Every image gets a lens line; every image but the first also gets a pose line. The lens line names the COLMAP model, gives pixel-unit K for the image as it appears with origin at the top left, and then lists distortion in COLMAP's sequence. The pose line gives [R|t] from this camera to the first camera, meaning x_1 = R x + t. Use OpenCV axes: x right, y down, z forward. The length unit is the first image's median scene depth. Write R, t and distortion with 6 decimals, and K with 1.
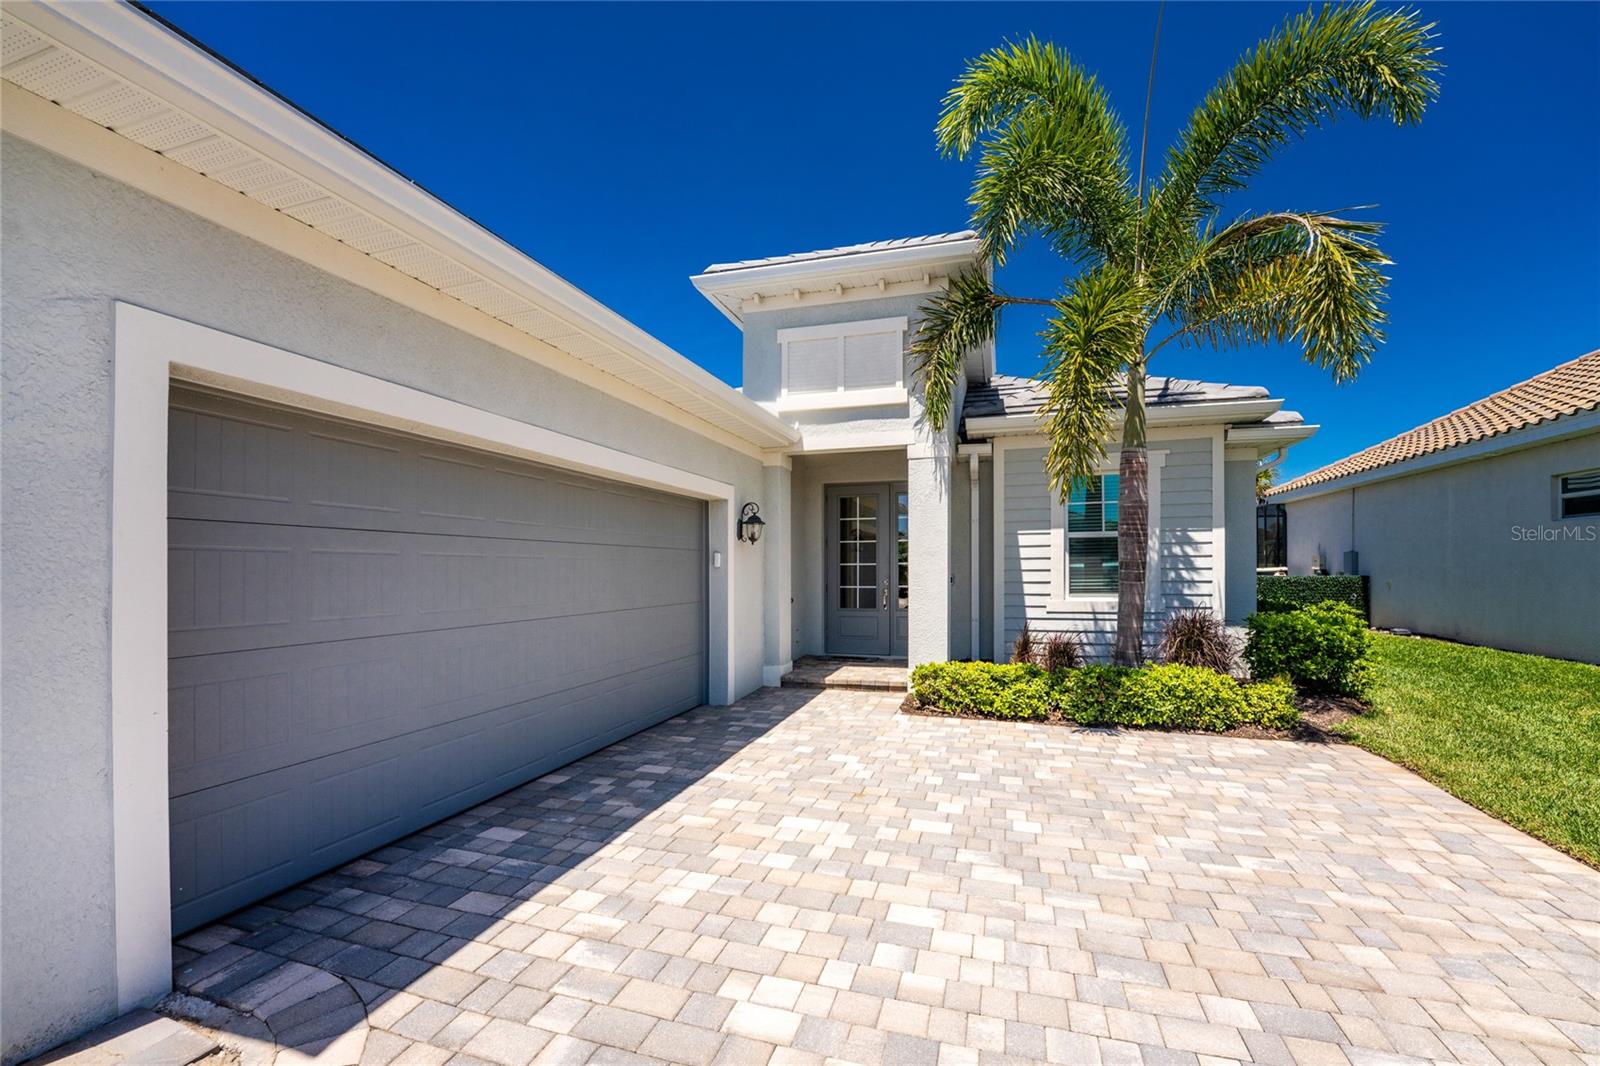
lens RADIAL K [[651.2, 0, 799.1], [0, 651.2, 561.7], [0, 0, 1]] dist [-0.021417, 0.000096]
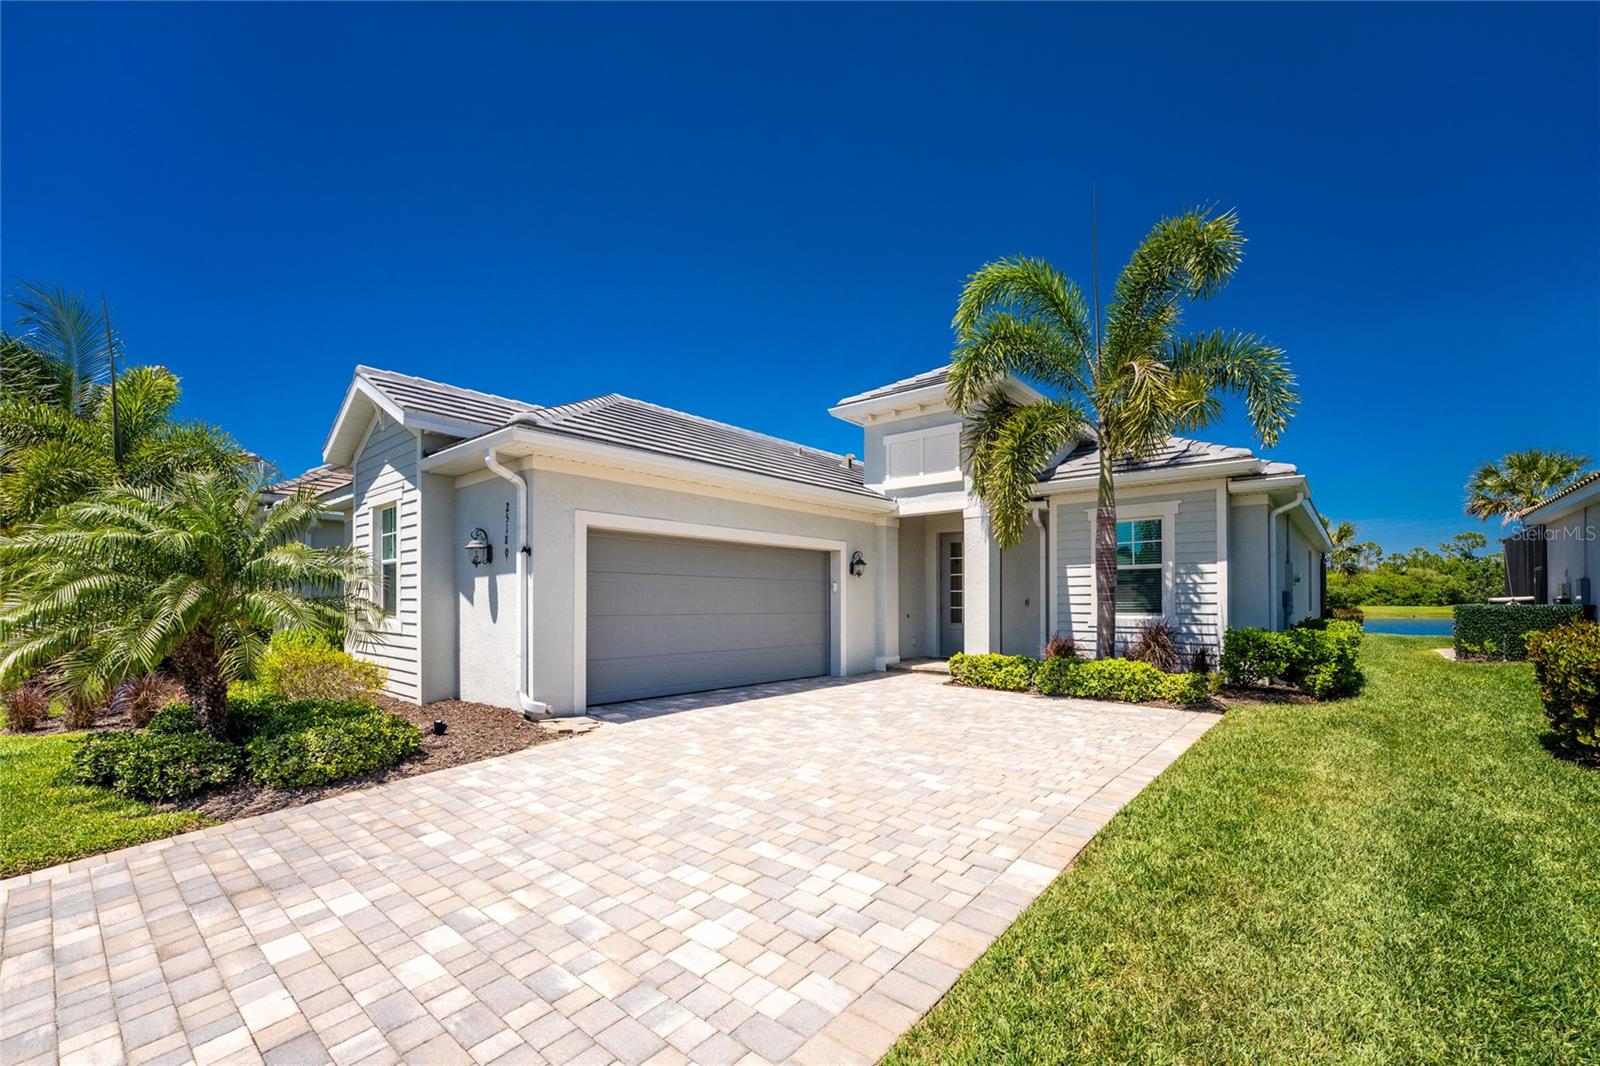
lens RADIAL K [[659.1, 0, 803.6], [0, 659.1, 592.8], [0, 0, 1]] dist [-0.015697, -0.000569]
pose [[0.916950, -0.000744, -0.399002, 0.442014], [-0.000874, 0.999992, -0.003873, 0.016944], [0.399002, 0.003900, 0.916942, -0.529042]]
